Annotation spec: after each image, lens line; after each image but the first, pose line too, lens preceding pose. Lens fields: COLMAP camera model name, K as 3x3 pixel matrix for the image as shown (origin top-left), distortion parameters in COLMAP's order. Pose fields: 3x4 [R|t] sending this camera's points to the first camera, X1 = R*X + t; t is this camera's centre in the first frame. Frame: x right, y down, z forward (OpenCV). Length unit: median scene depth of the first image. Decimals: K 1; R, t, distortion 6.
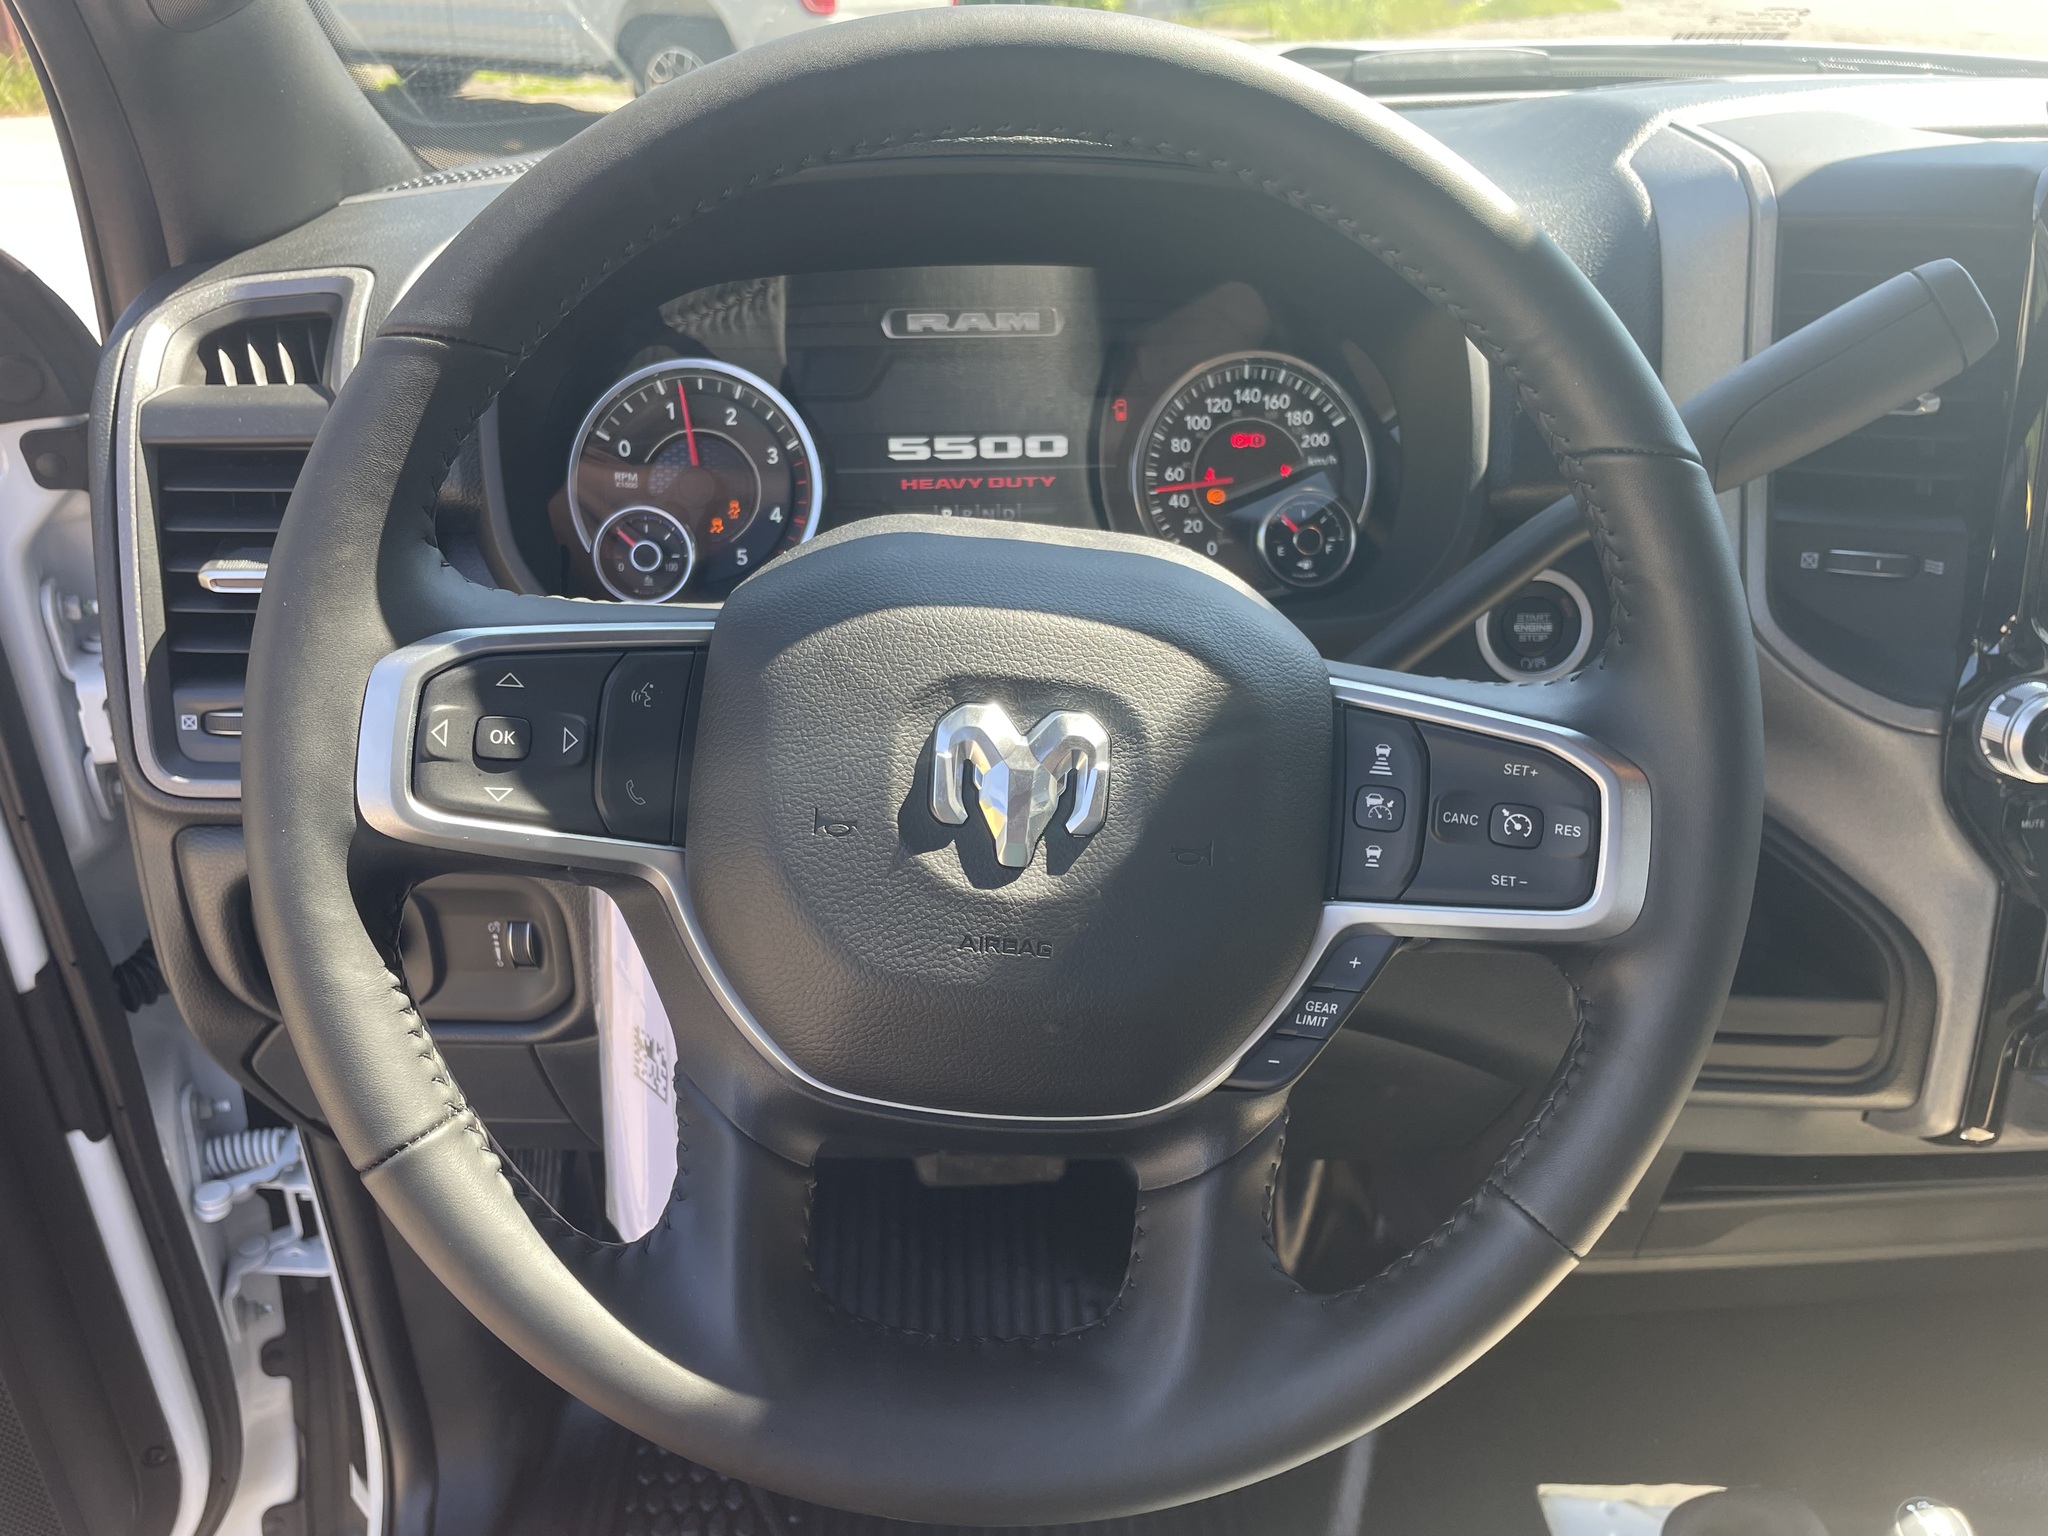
lens RADIAL K [[1545.8, 0, 1029.6], [0, 1545.8, 779.5], [0, 0, 1]] dist [0.091387, -0.117628]
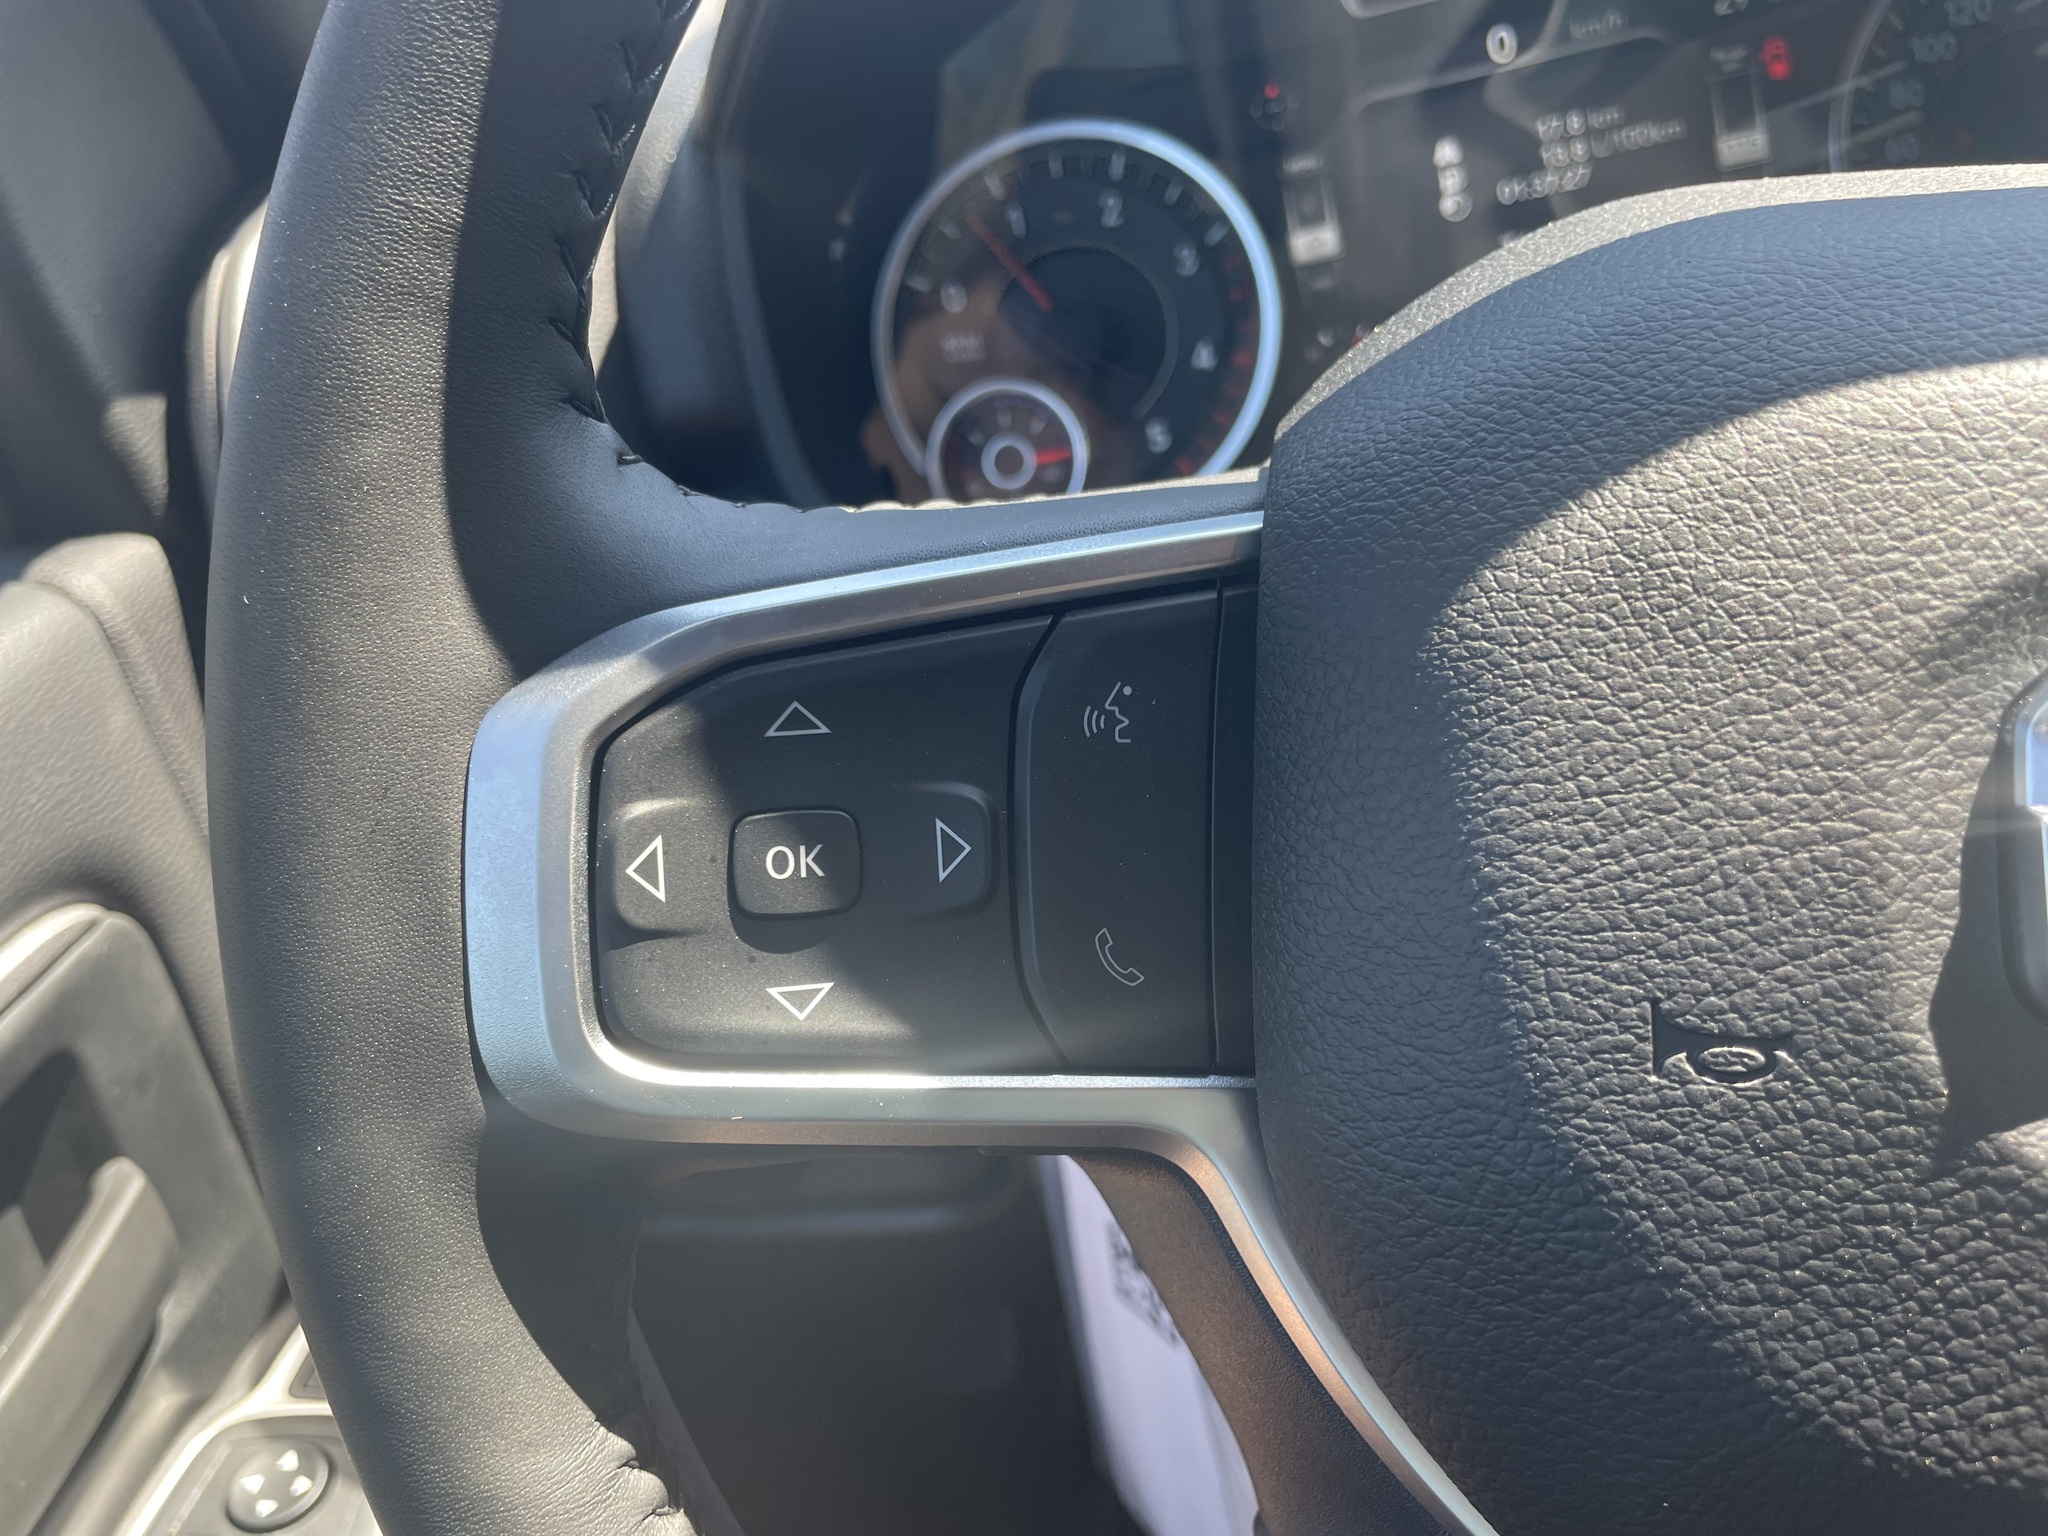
lens RADIAL K [[1545.8, 0, 1029.6], [0, 1545.8, 779.5], [0, 0, 1]] dist [0.091387, -0.117628]
pose [[0.971478, -0.093034, -0.218119, -0.191081], [0.105952, 0.993199, 0.048272, -0.062098], [0.212145, -0.070005, 0.974728, 0.629610]]
